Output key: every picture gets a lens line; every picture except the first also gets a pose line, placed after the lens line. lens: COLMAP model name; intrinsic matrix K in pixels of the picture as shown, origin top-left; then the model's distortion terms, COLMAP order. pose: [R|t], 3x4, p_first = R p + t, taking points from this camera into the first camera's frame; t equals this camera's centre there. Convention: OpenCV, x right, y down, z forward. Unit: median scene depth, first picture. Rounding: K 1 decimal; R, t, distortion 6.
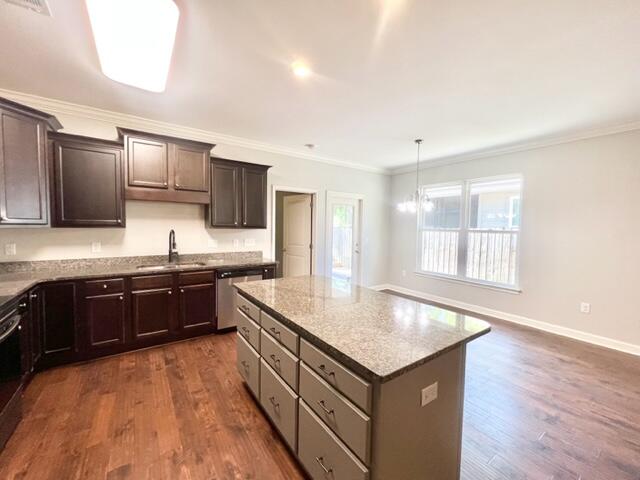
lens RADIAL K [[262.9, 0, 323.2], [0, 262.9, 239.0], [0, 0, 1]] dist [0.001163, 0.000143]
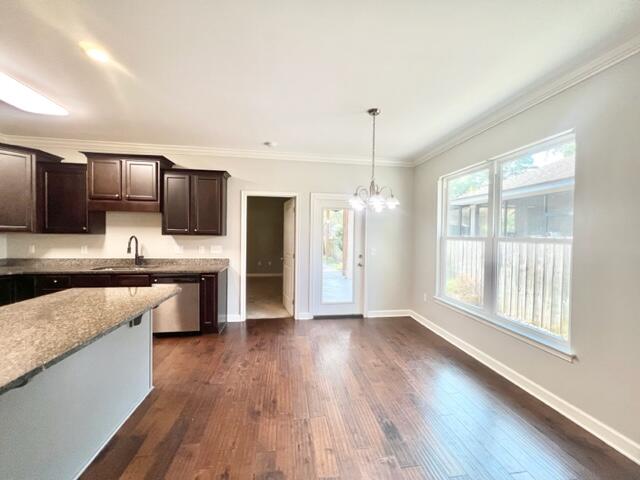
lens RADIAL K [[258.6, 0, 319.7], [0, 258.6, 238.8], [0, 0, 1]] dist [0.003656, 0.000452]
pose [[0.889718, 0.002793, -0.456502, 0.571449], [-0.022445, 0.999039, -0.037634, 0.000657], [0.455959, 0.043730, 0.888926, 0.338686]]
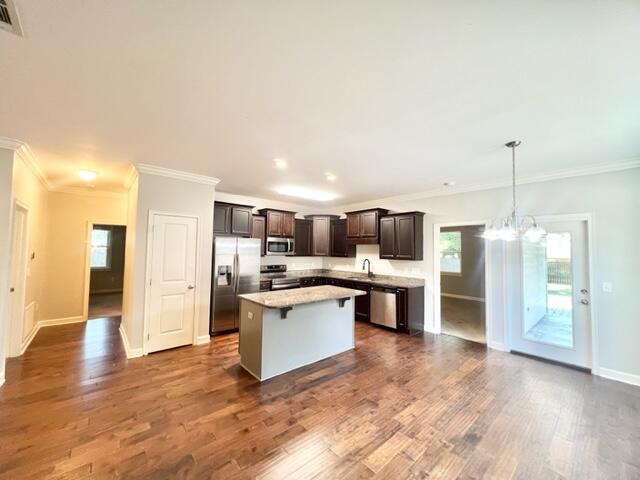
lens RADIAL K [[258.6, 0, 319.7], [0, 258.6, 238.8], [0, 0, 1]] dist [0.003656, 0.000452]
pose [[0.109476, -0.060224, -0.992163, 1.030464], [-0.067809, 0.995385, -0.067902, -0.028230], [0.991674, 0.074712, 0.104887, 0.433262]]
